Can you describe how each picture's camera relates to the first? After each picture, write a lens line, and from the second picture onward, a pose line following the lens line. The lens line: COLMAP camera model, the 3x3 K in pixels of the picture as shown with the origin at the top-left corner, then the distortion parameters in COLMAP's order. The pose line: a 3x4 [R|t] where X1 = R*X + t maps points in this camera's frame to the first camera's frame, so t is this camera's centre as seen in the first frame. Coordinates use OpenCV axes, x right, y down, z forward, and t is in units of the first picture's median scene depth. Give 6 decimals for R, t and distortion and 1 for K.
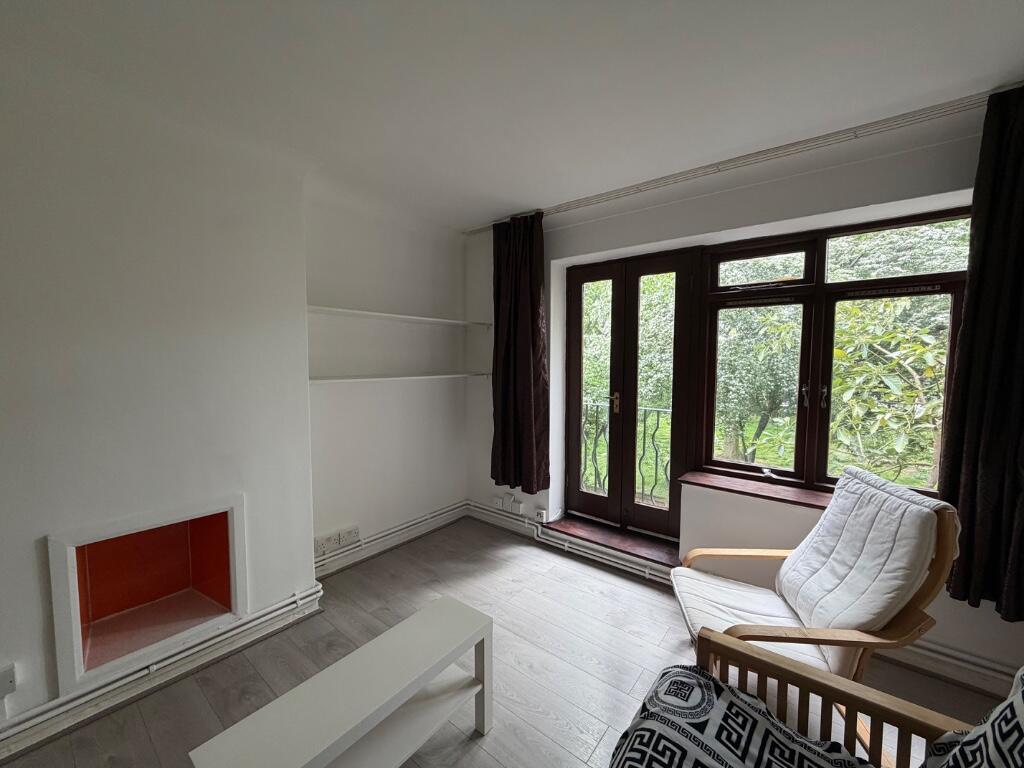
lens RADIAL K [[408.5, 0, 513.5], [0, 408.5, 384.5], [0, 0, 1]] dist [0.000156, -0.000774]
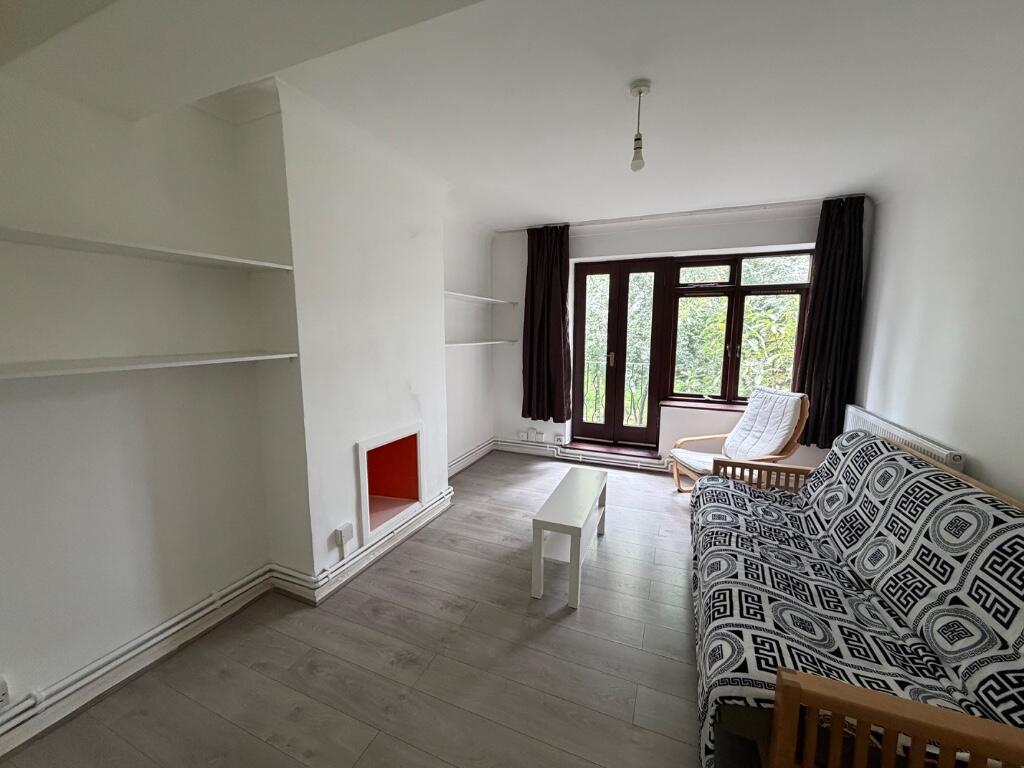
lens RADIAL K [[408.5, 0, 513.3], [0, 408.5, 385.0], [0, 0, 1]] dist [0.000156, -0.000774]
pose [[0.960818, -0.037649, 0.274611, -0.568206], [0.018331, 0.997194, 0.072579, 0.027519], [-0.276573, -0.064701, 0.958812, -0.365786]]
